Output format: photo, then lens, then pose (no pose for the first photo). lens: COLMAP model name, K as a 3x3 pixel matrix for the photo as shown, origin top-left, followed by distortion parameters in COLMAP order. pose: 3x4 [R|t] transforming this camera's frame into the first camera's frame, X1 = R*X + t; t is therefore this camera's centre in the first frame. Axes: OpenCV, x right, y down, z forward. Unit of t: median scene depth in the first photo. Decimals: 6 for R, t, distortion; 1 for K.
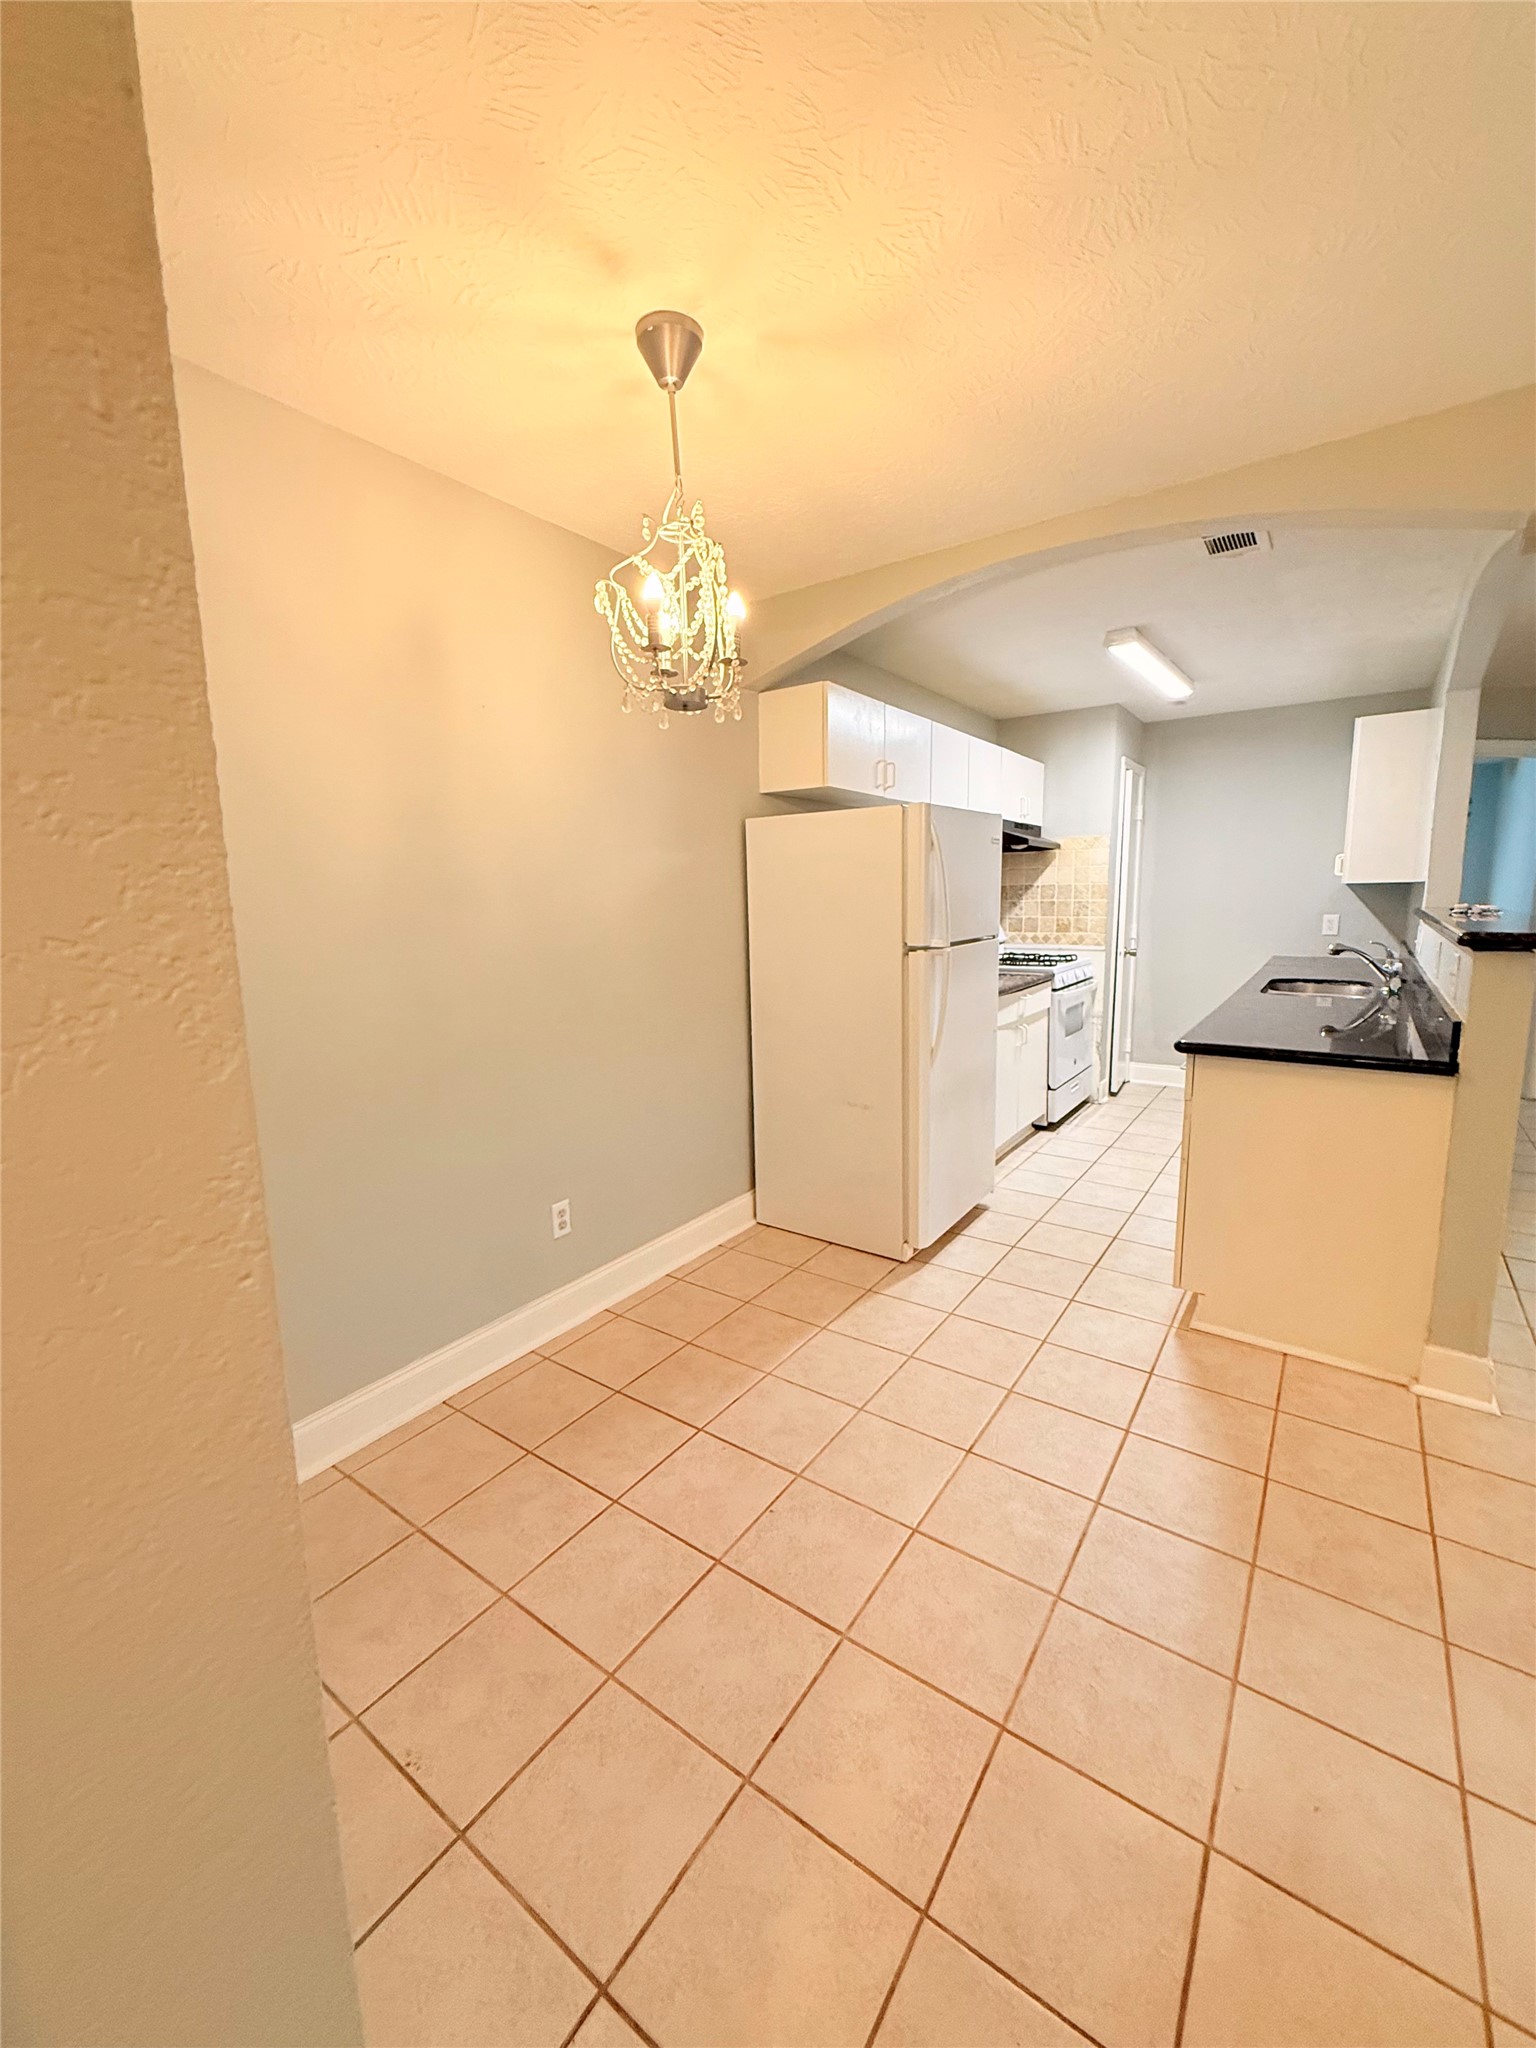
lens RADIAL K [[812.9, 0, 768.0], [0, 812.9, 1024.0], [0, 0, 1]] dist [0.022578, 0.000022]
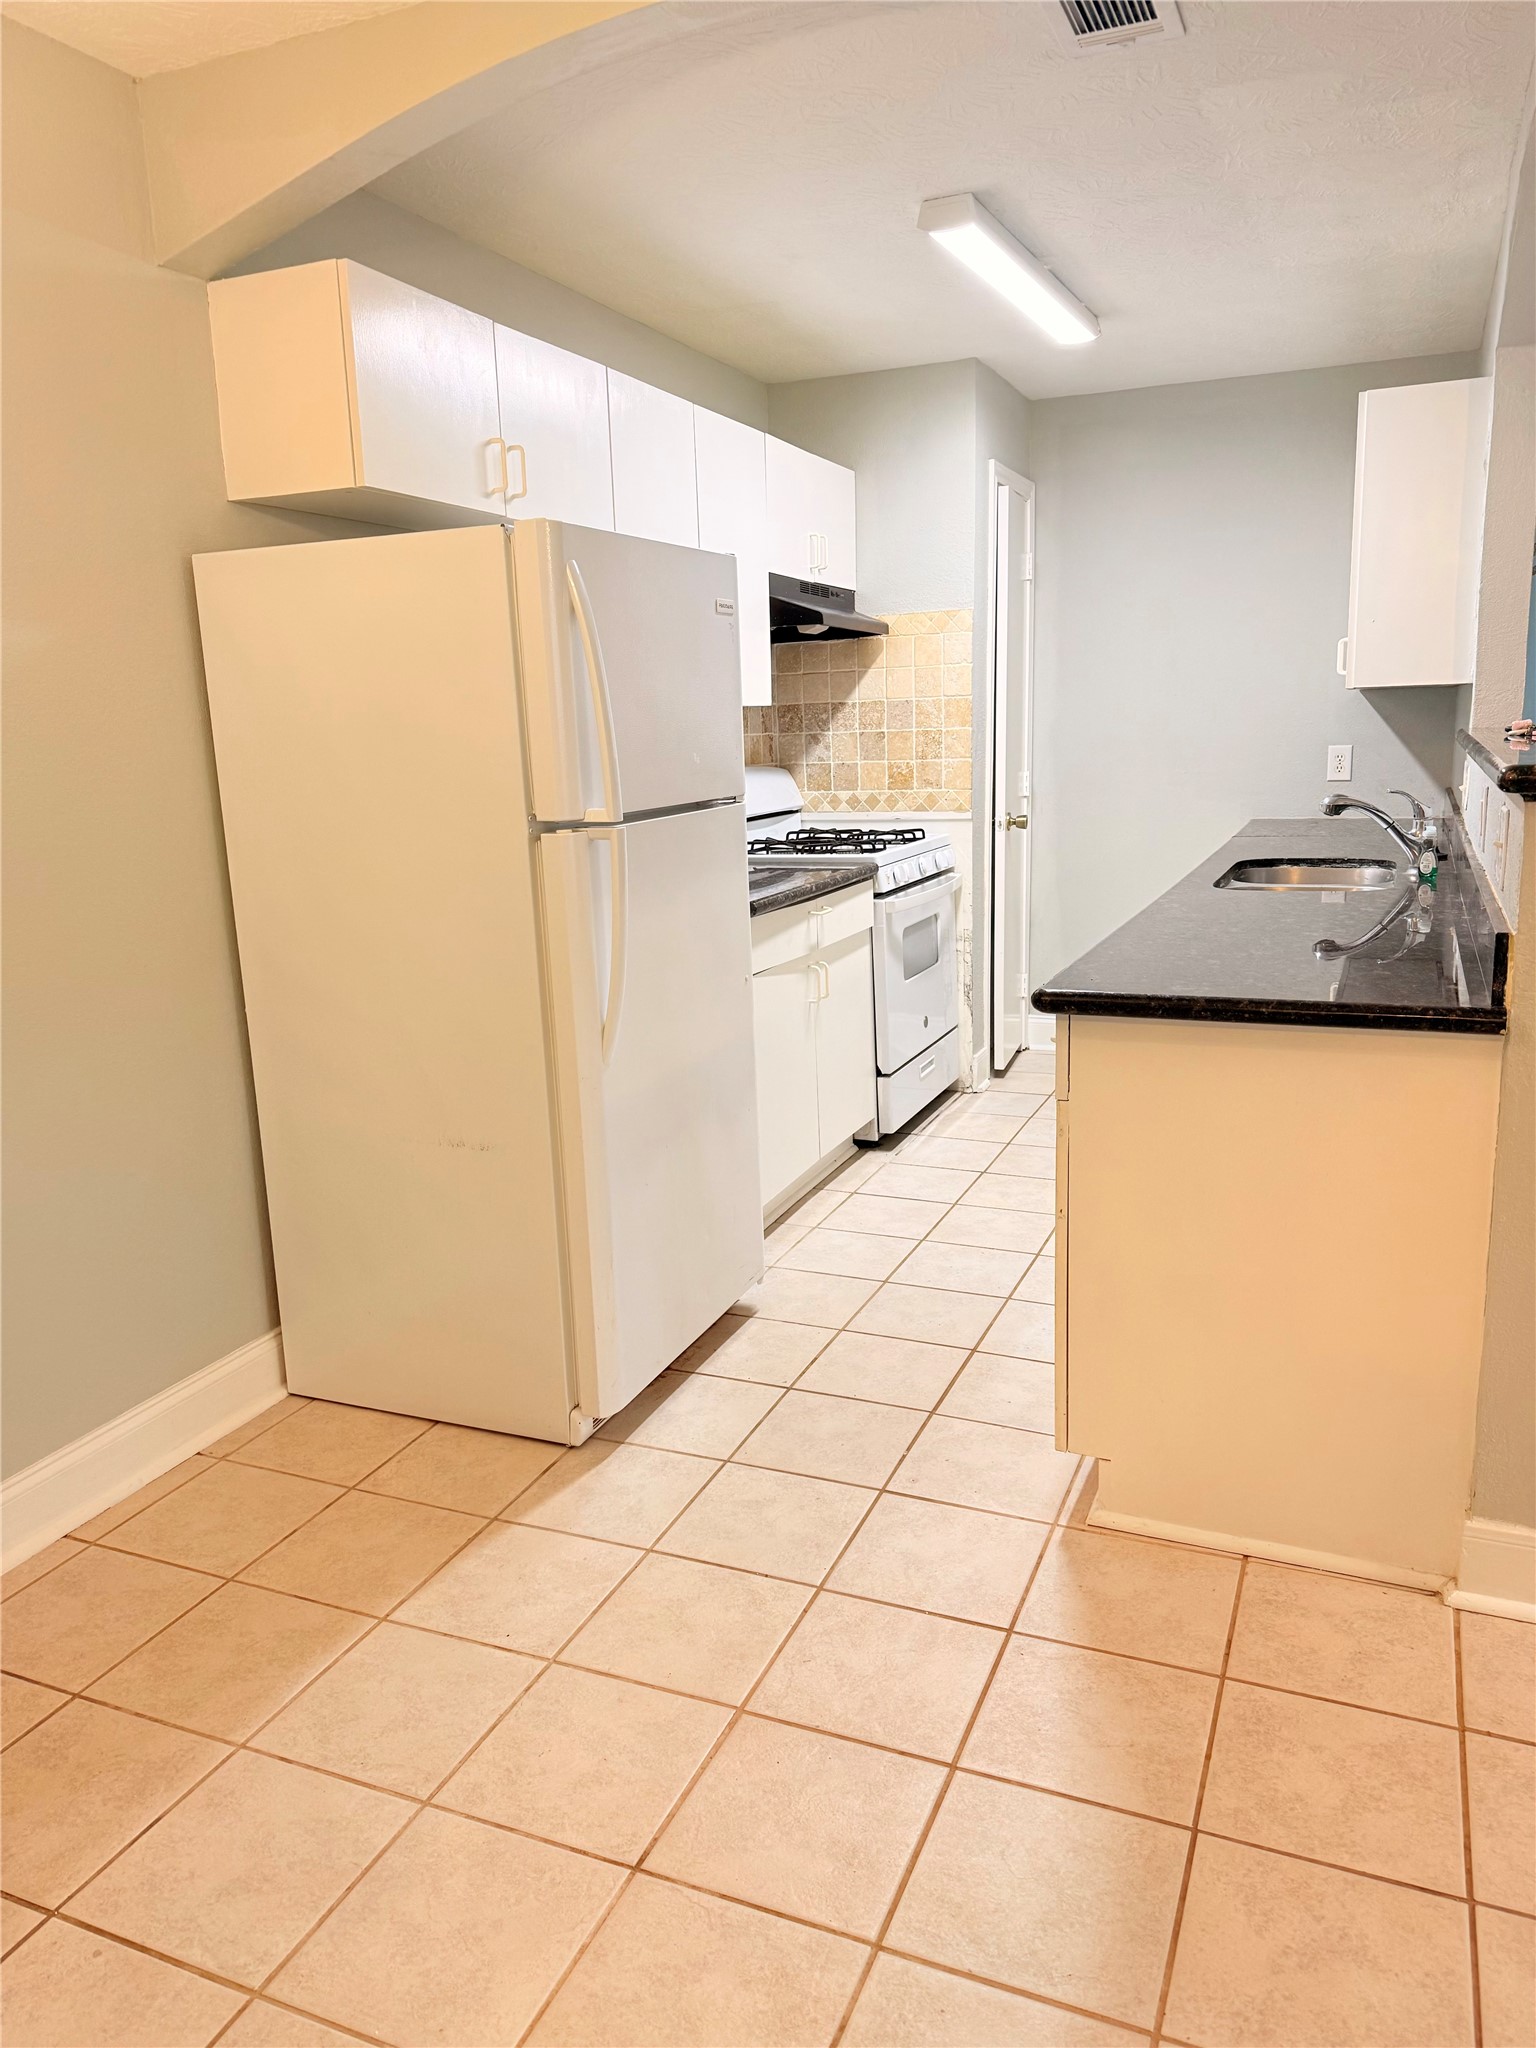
lens RADIAL K [[1394.6, 0, 768.0], [0, 1394.6, 1024.0], [0, 0, 1]] dist [0.129506, -0.144271]
pose [[0.980126, -0.055225, 0.190533, 0.114678], [0.046148, 0.997593, 0.051757, -0.008927], [-0.192933, -0.041935, 0.980315, 0.109504]]
